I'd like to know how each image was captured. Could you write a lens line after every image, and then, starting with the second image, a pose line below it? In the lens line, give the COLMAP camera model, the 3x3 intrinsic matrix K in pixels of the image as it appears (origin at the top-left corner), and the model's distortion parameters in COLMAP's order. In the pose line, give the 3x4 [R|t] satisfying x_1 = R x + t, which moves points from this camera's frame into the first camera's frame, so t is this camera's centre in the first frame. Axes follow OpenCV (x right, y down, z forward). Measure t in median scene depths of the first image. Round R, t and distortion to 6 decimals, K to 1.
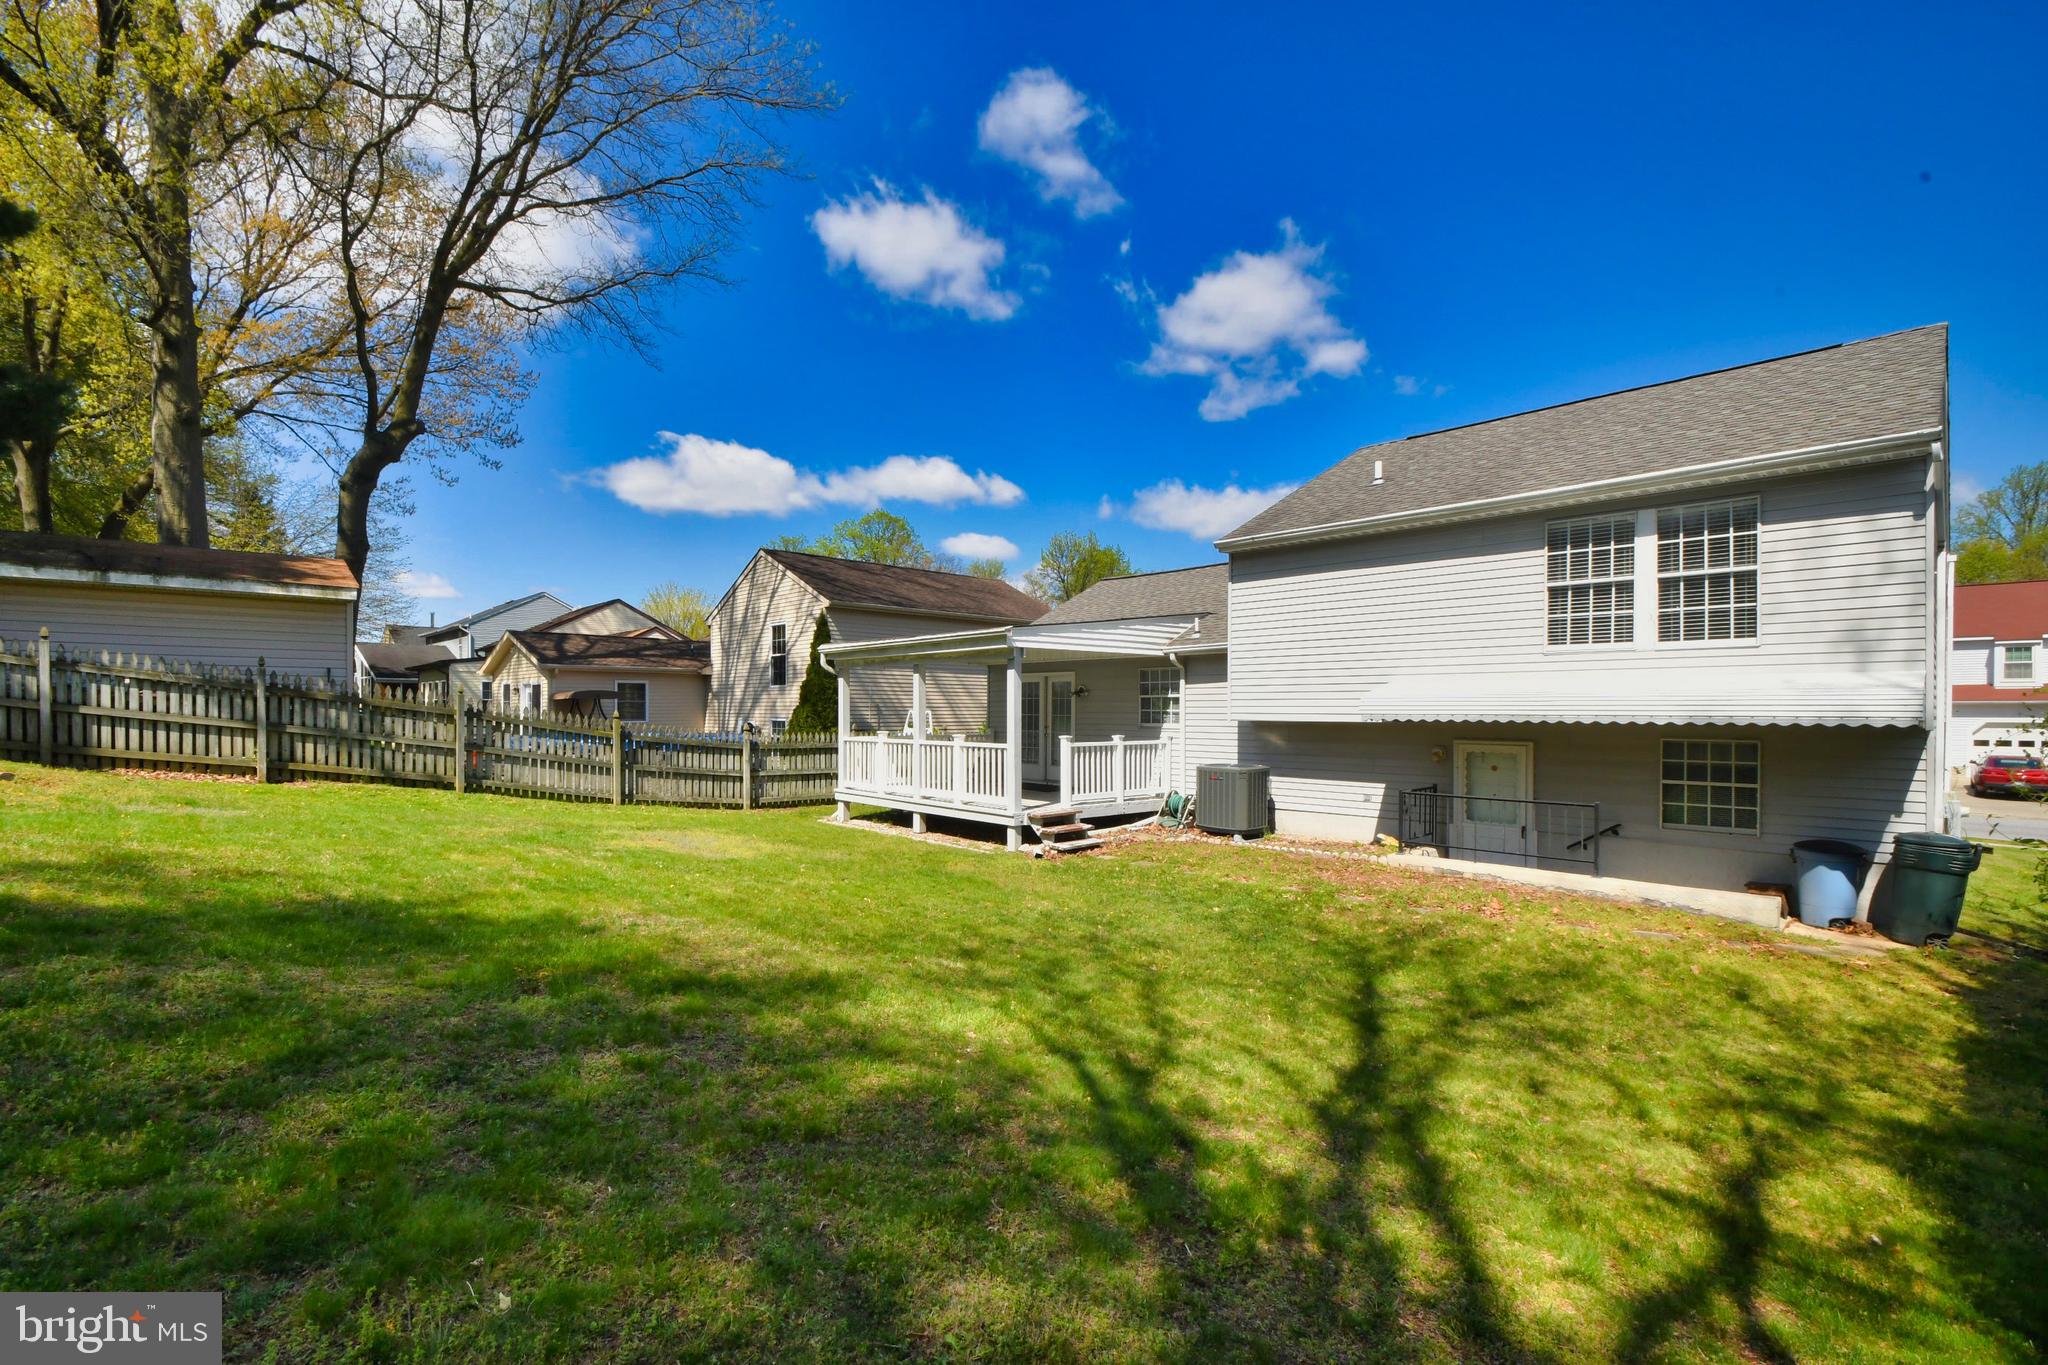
lens RADIAL K [[906.8, 0, 1005.8], [0, 906.8, 704.2], [0, 0, 1]] dist [0.019551, -0.012475]
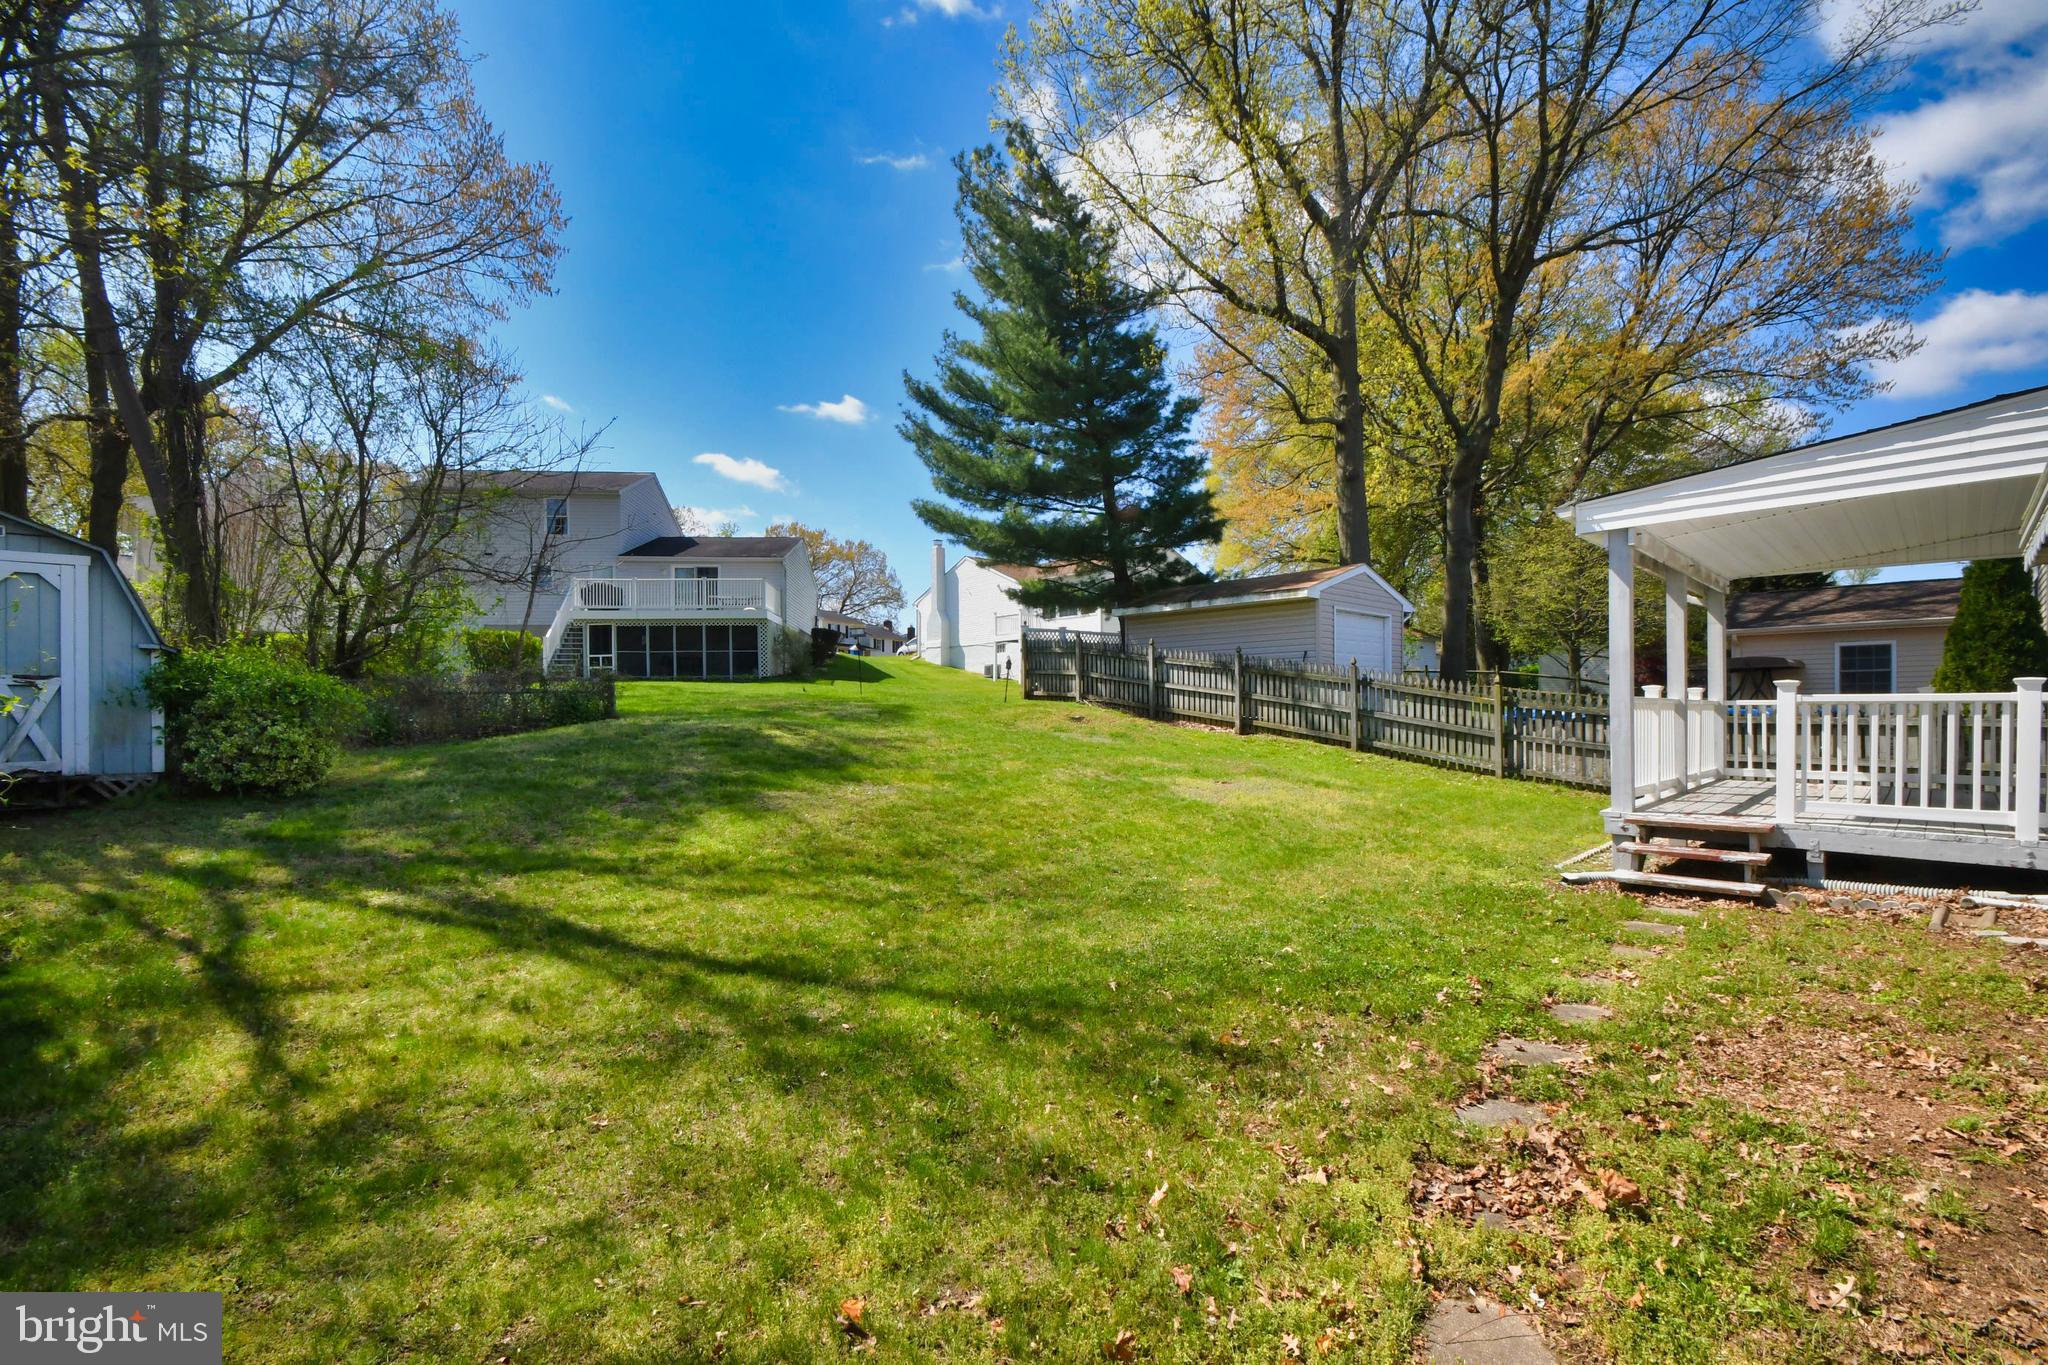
lens RADIAL K [[902.7, 0, 983.0], [0, 902.7, 713.5], [0, 0, 1]] dist [0.015193, -0.000085]
pose [[0.000990, -0.003441, -0.999994, 0.641136], [0.006825, 0.999971, -0.003434, 0.059068], [0.999976, -0.006821, 0.001014, 0.629135]]
